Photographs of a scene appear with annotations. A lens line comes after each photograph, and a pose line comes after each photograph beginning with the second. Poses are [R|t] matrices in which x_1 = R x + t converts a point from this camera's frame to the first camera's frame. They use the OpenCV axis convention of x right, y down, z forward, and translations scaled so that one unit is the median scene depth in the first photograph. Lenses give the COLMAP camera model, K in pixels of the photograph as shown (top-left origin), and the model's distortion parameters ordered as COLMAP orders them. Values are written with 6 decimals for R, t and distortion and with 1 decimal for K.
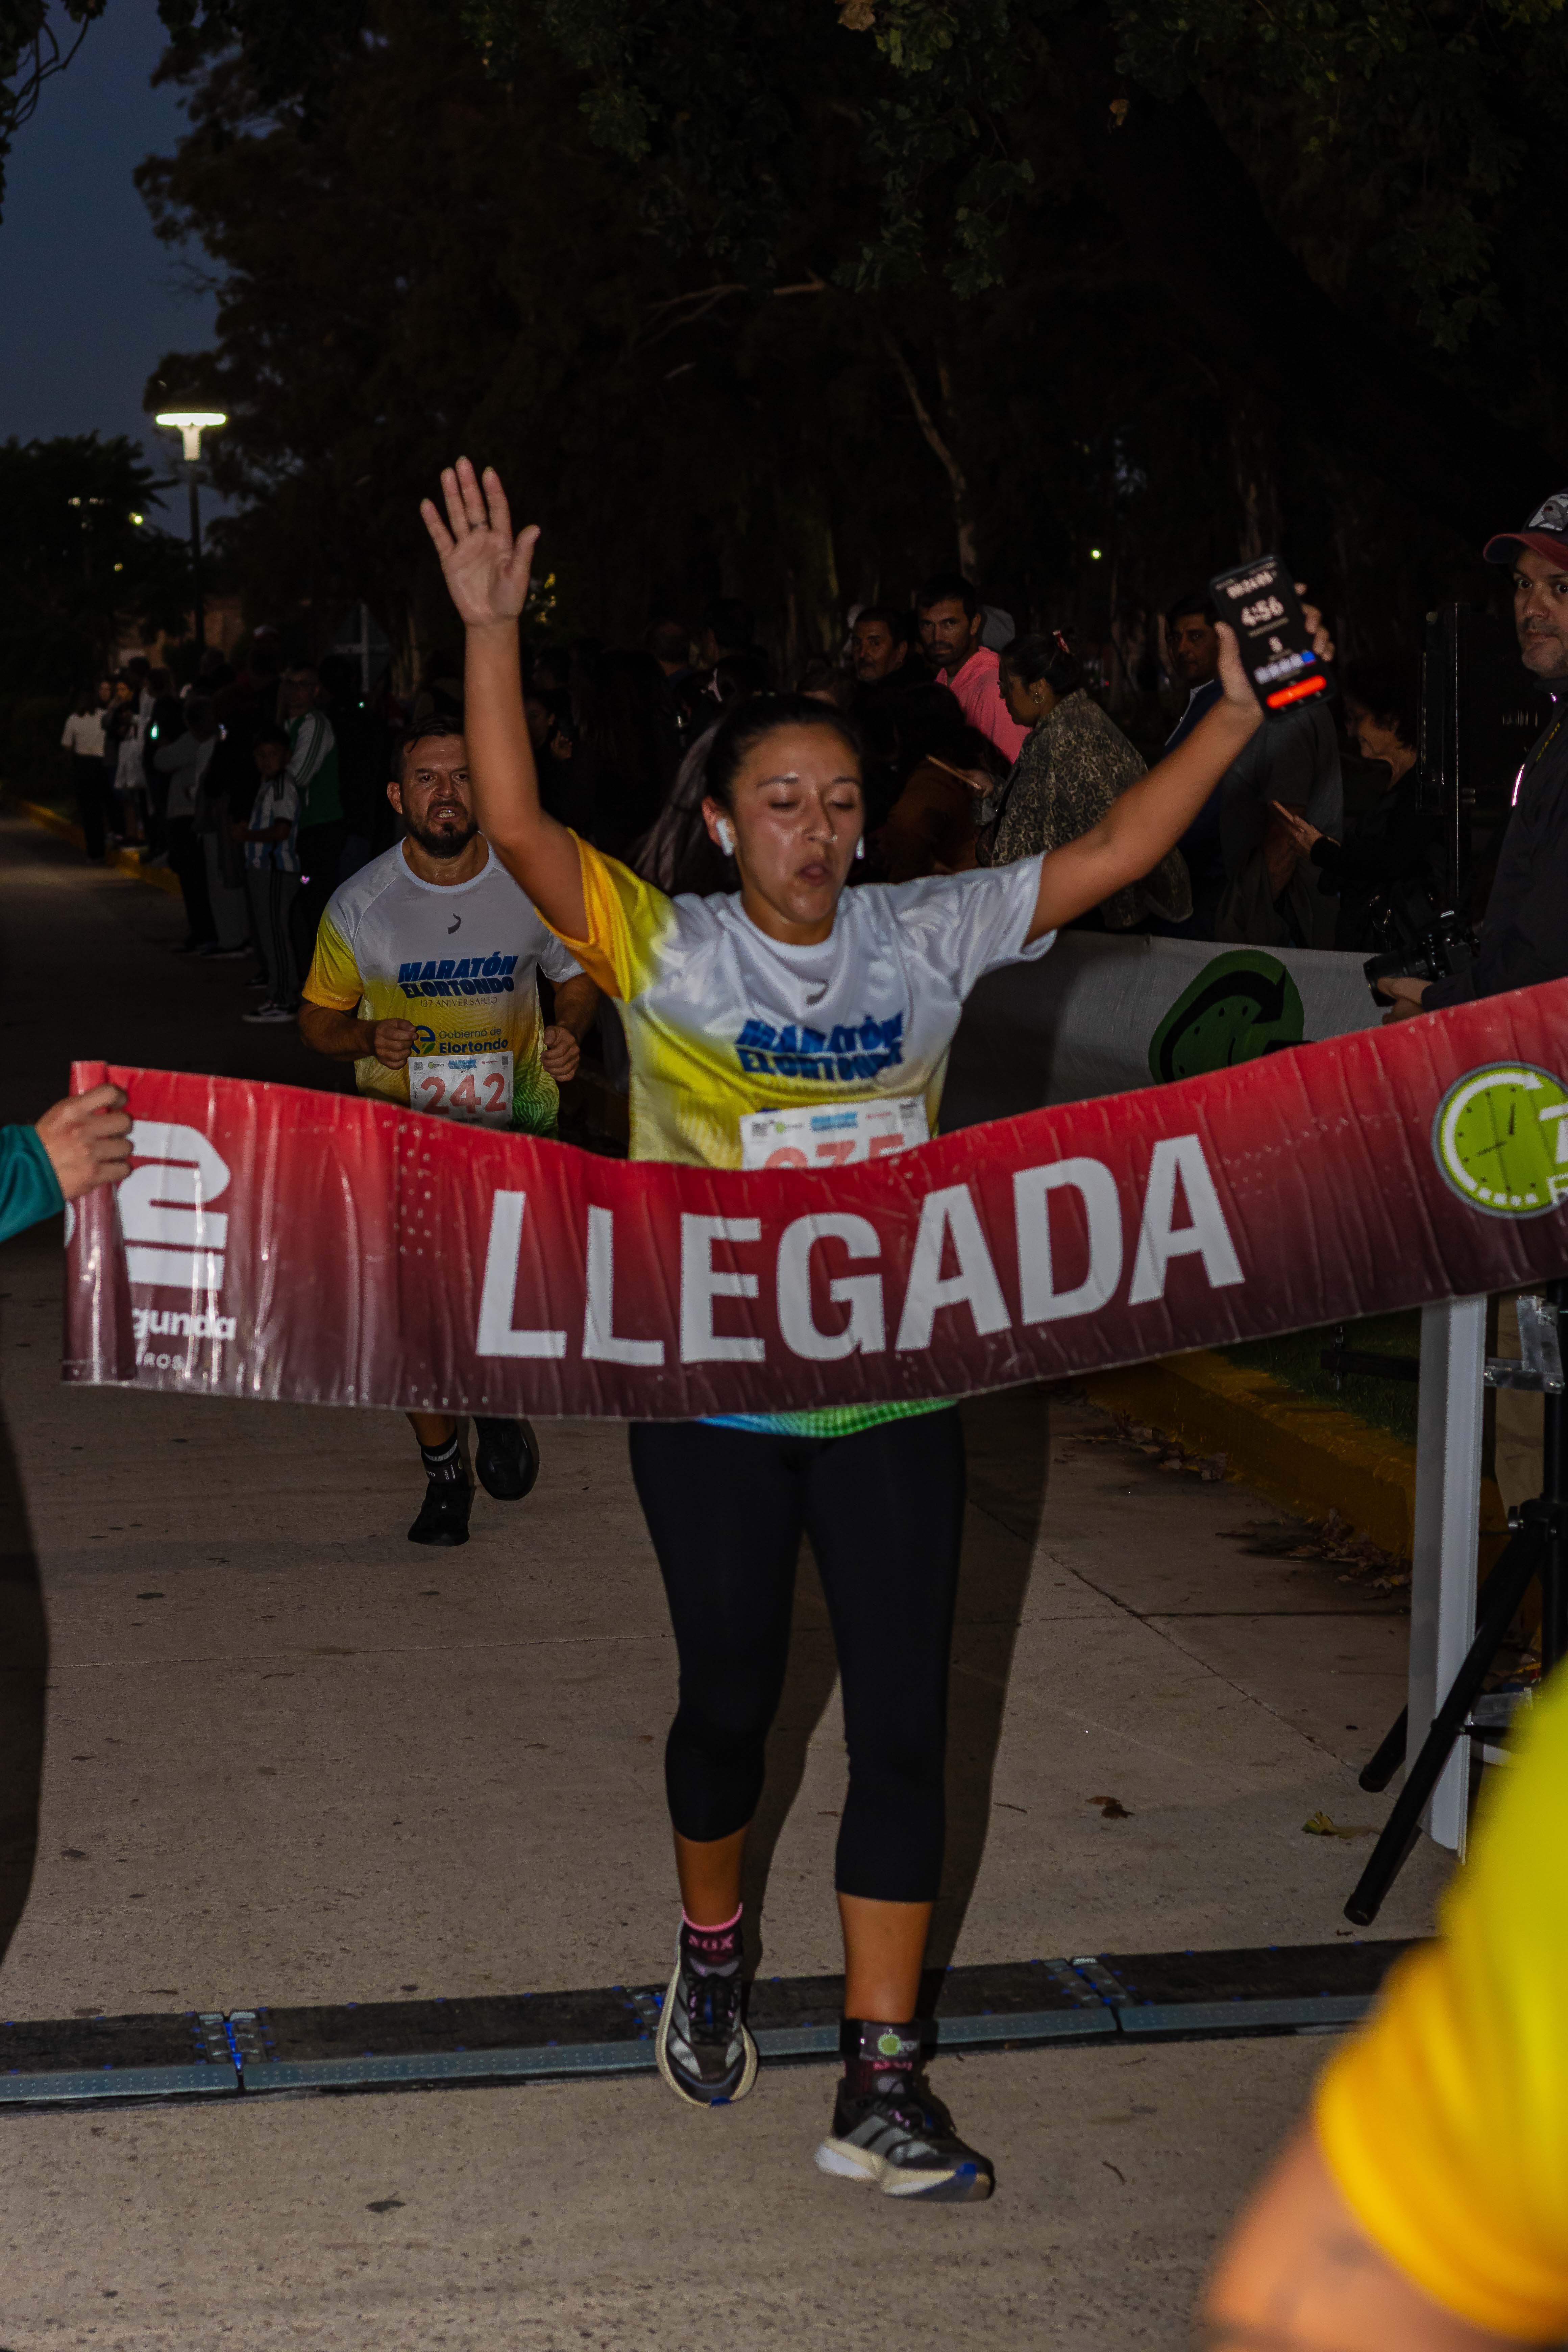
lens RADIAL K [[5483.6, 0, 779.4], [0, 5483.6, 1176.1], [0, 0, 1]] dist [-0.087338, -0.035309]
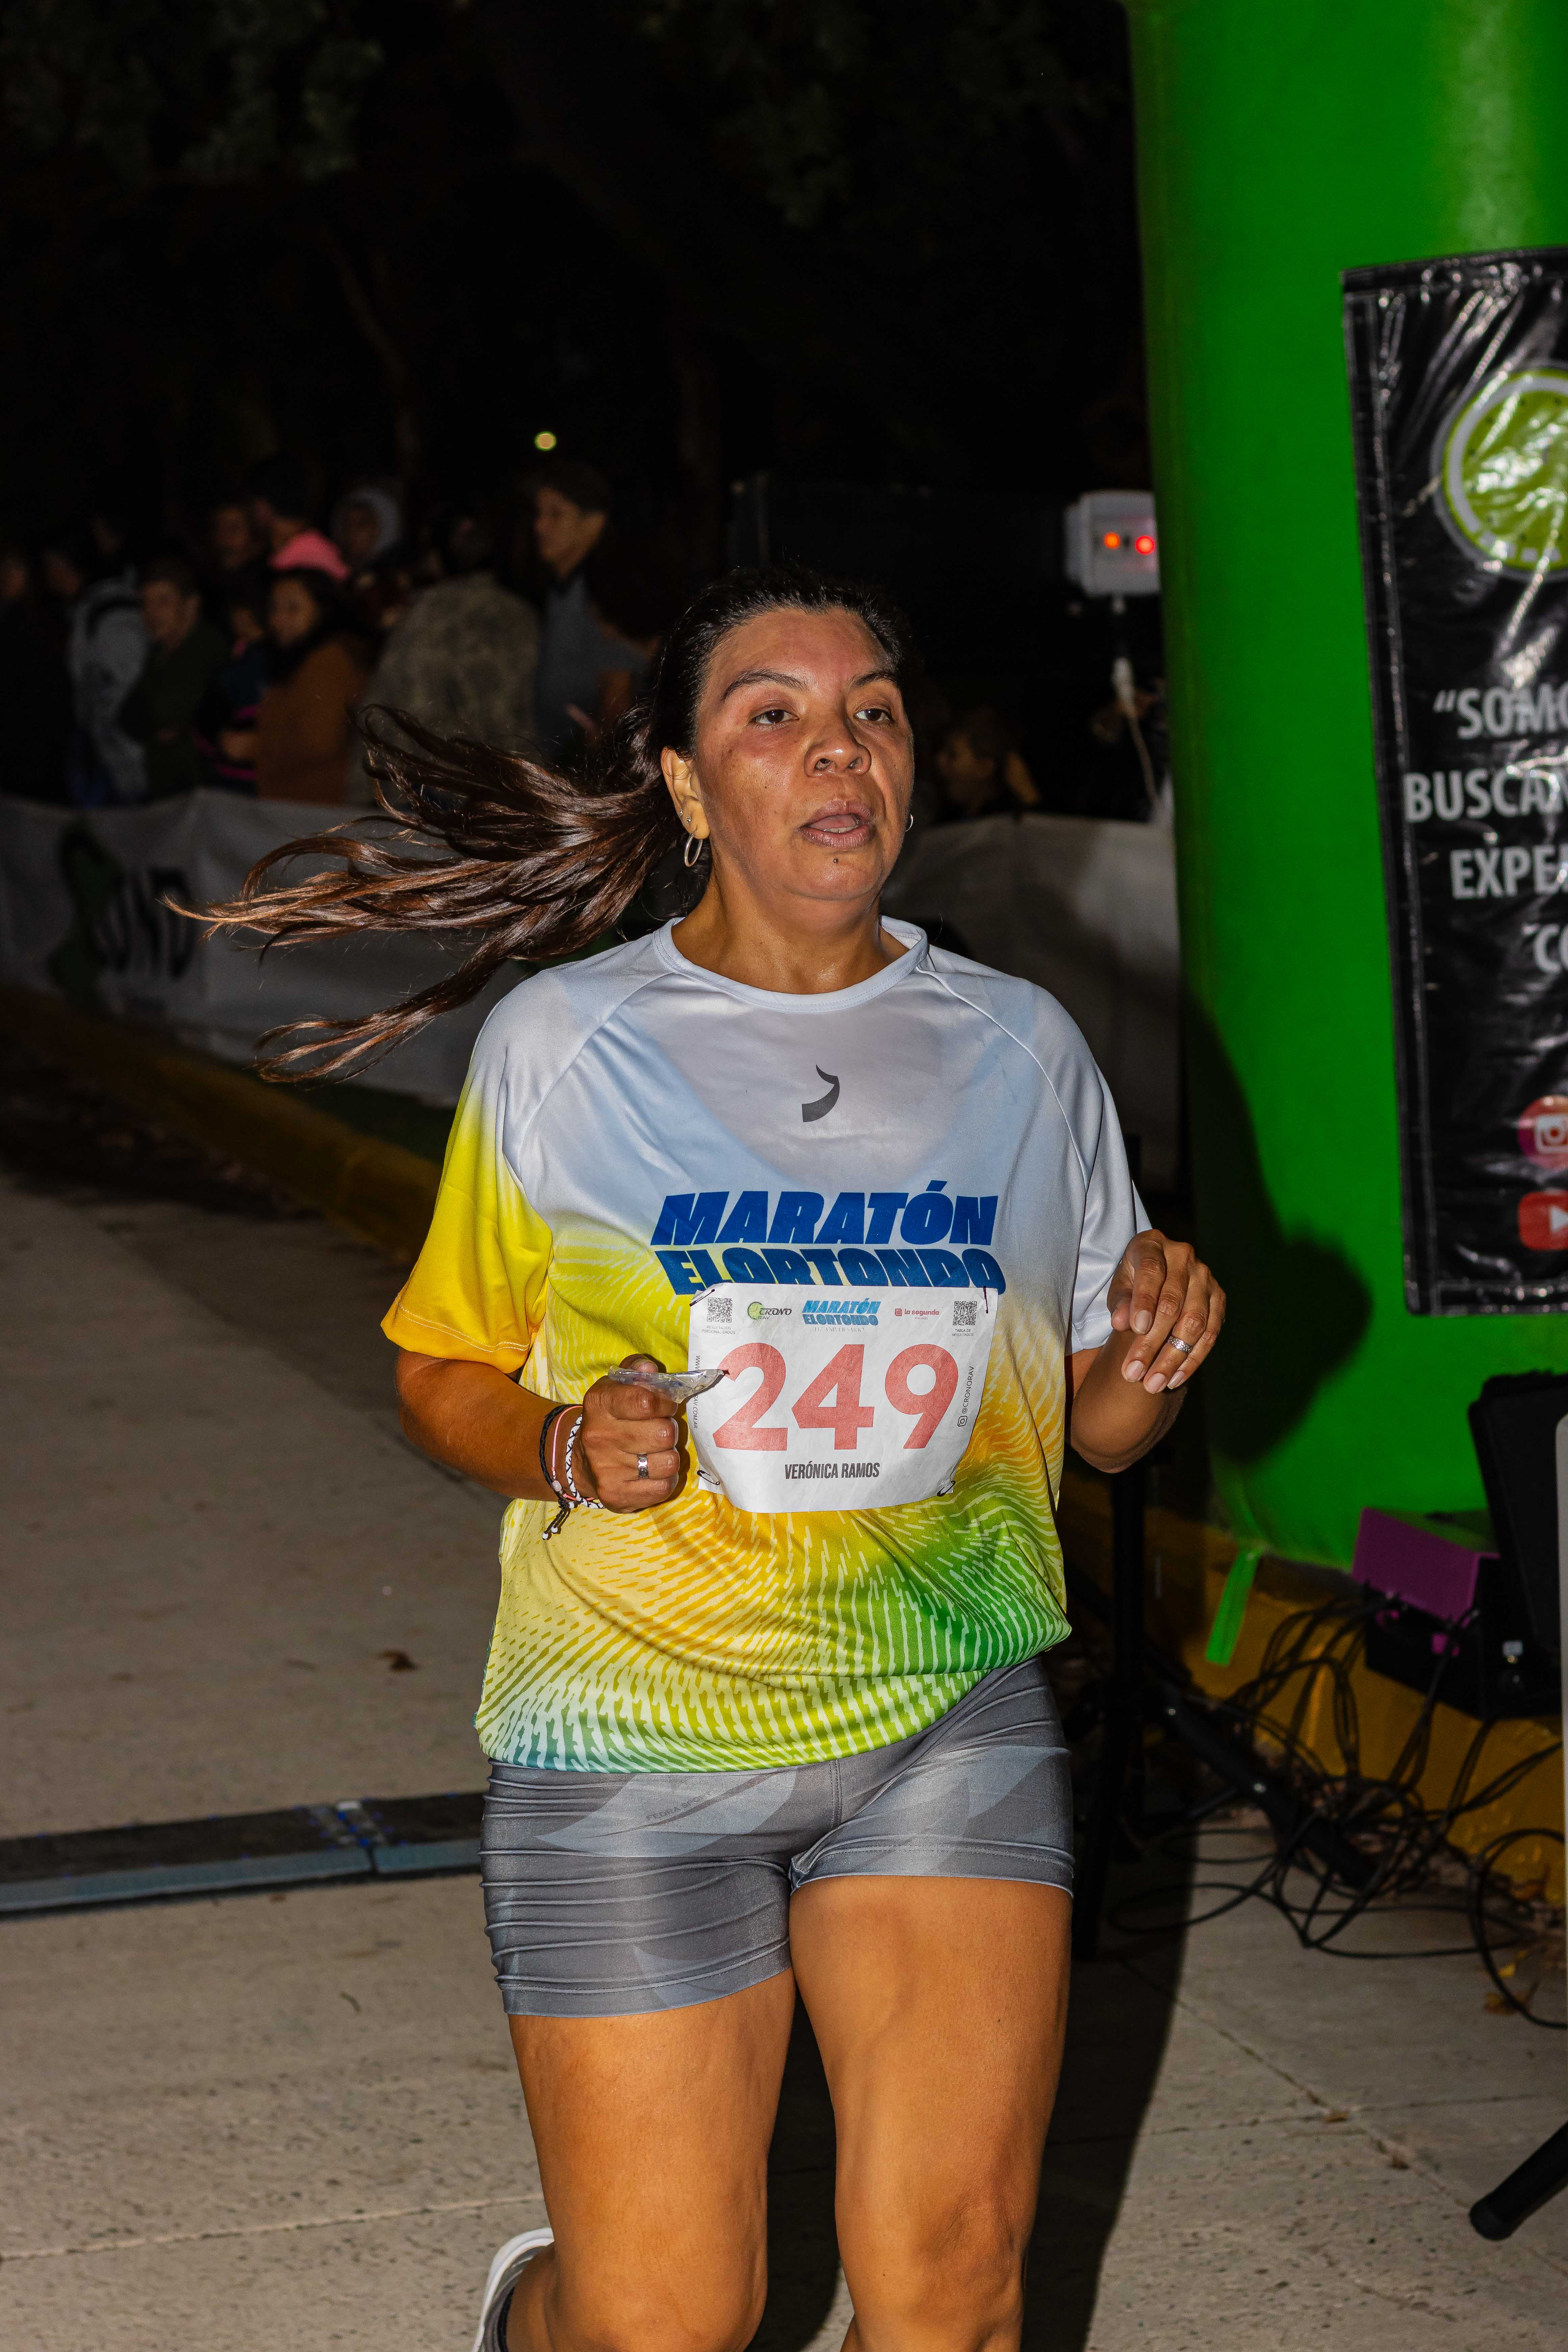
lens RADIAL K [[5528.9, 0, 781.5], [0, 5528.9, 1172.2], [0, 0, 1]] dist [-0.088324, -0.037284]
pose [[0.994969, -0.028265, 0.096113, 0.042006], [0.026488, 0.999455, 0.019709, 0.007282], [-0.096618, -0.017064, 0.995175, -0.031959]]
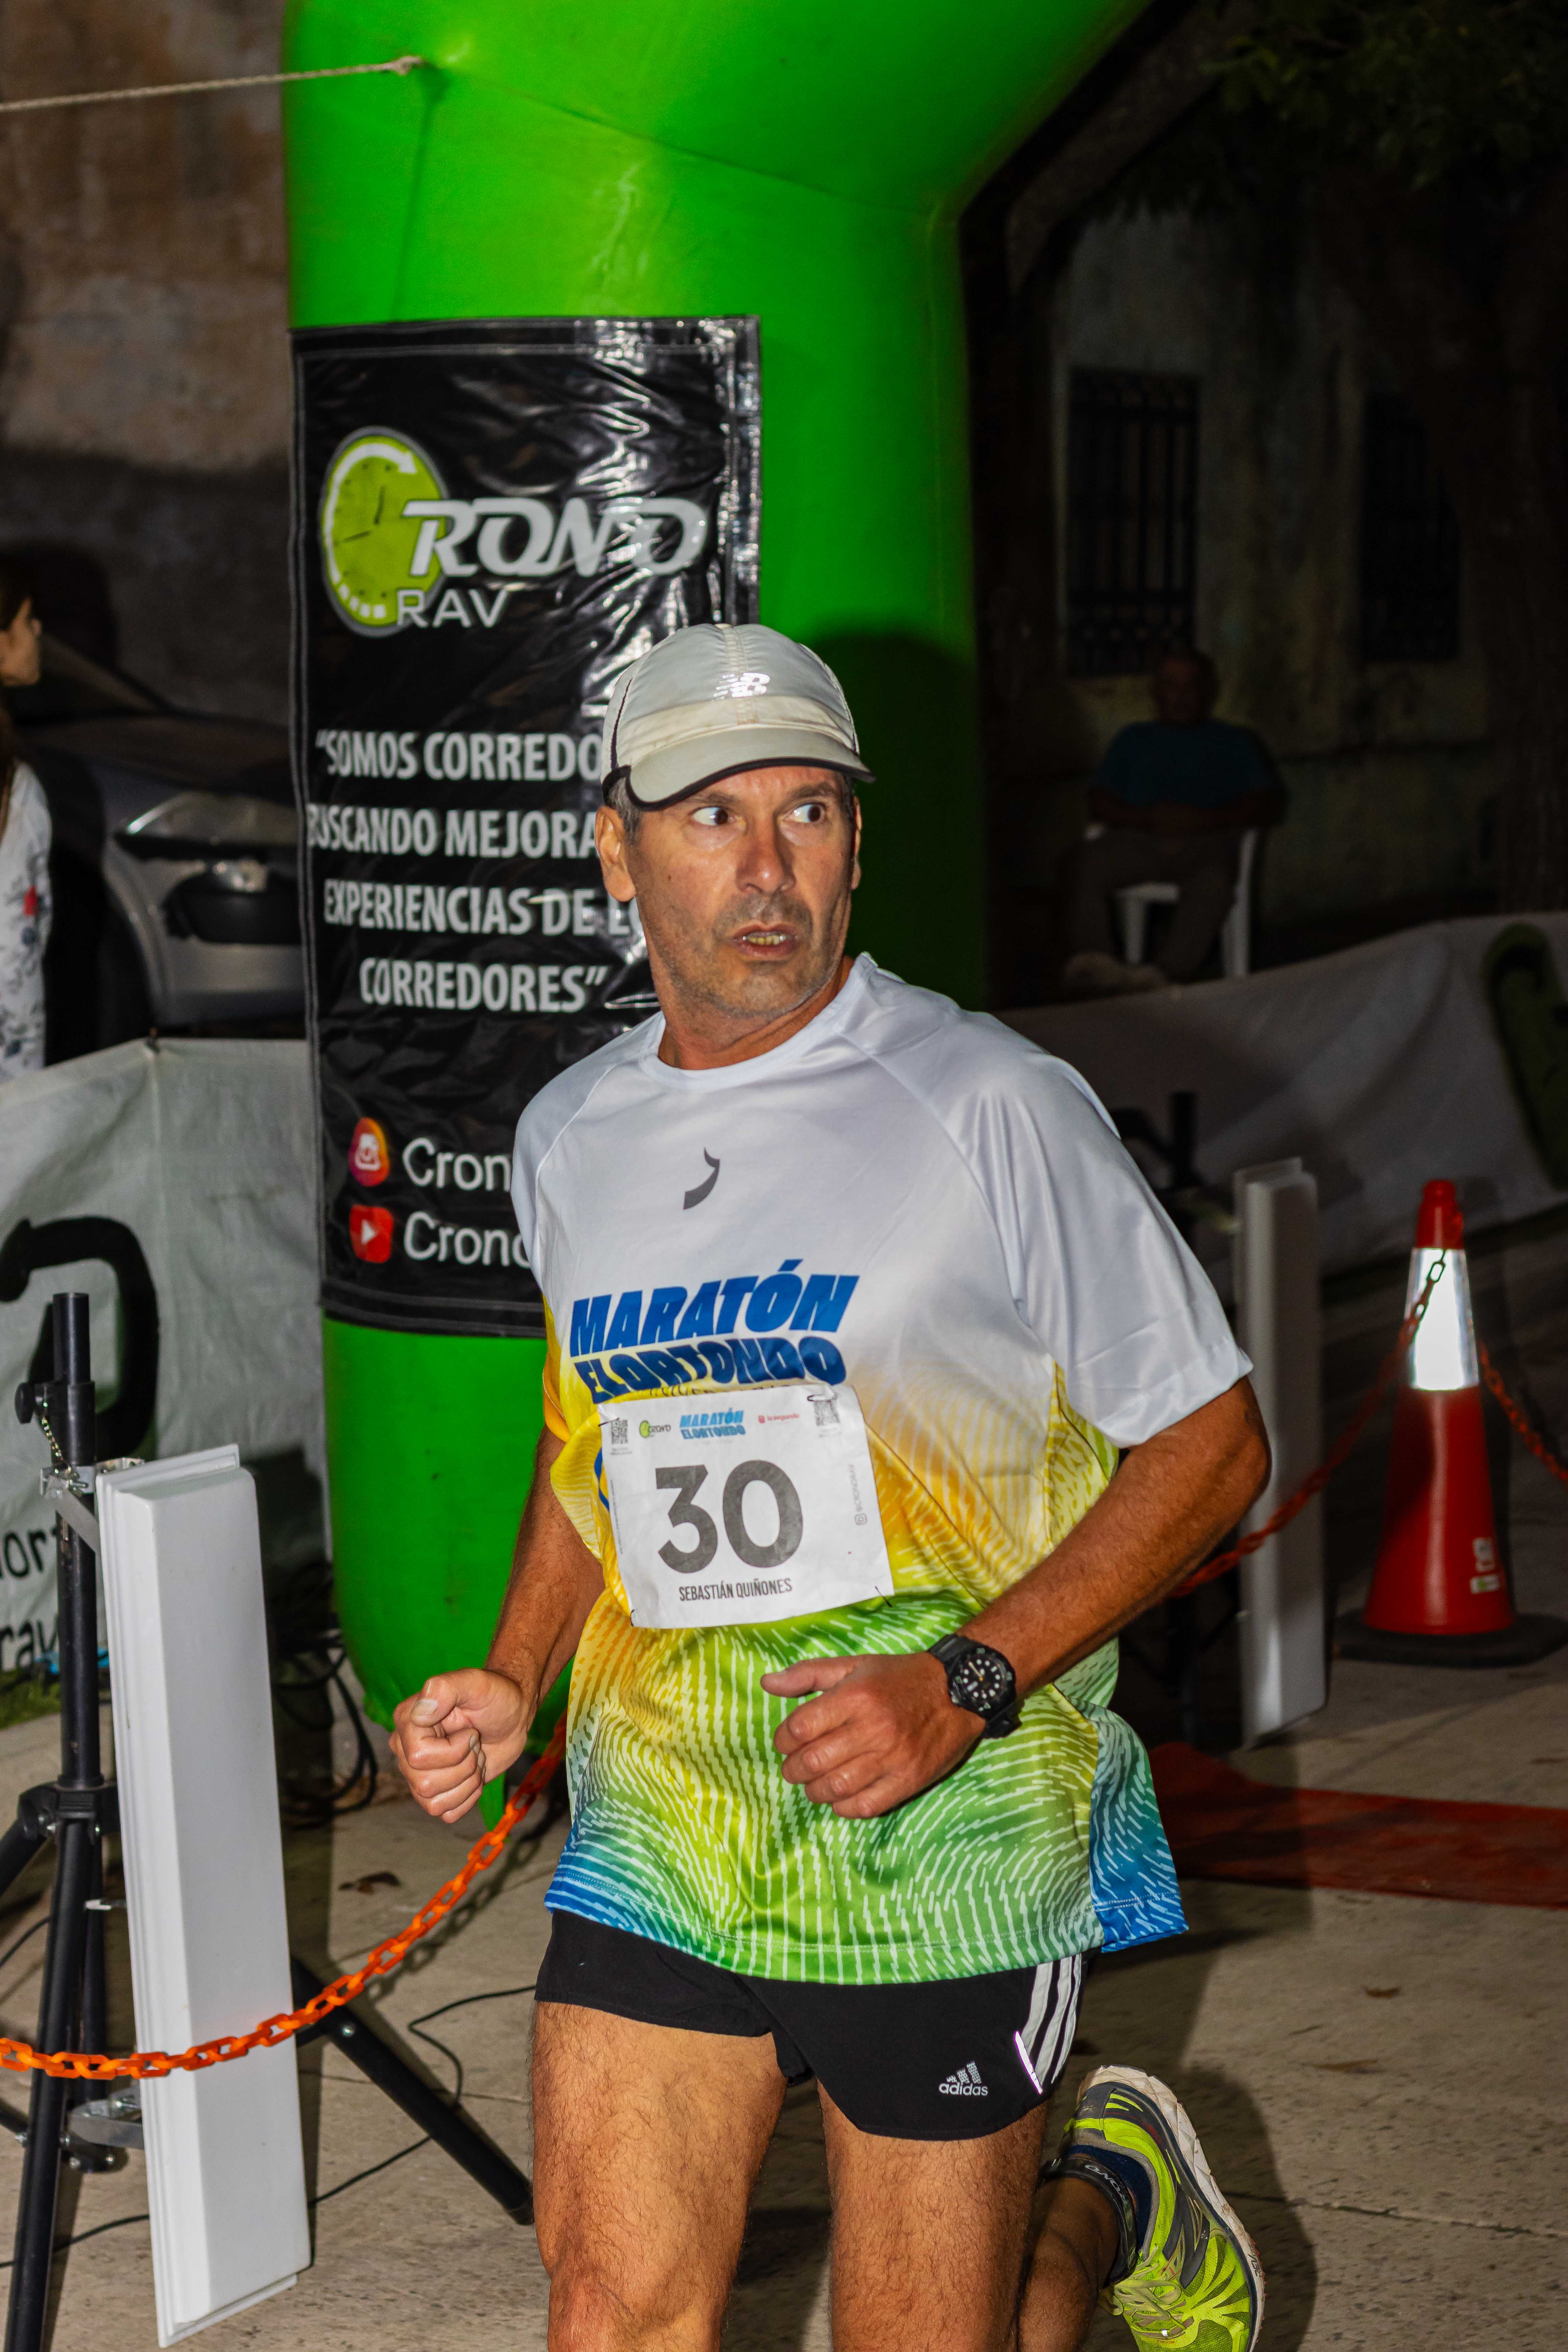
lens RADIAL K [[5478.1, 0, 775.9], [0, 5478.1, 1179.3], [0, 0, 1]] dist [-0.098752, 0.031705]
pose [[0.728161, 0.131807, -0.672613, 1.130559], [-0.105824, 0.991188, 0.079673, -0.069631], [0.677187, 0.013164, 0.735693, 0.242767]]
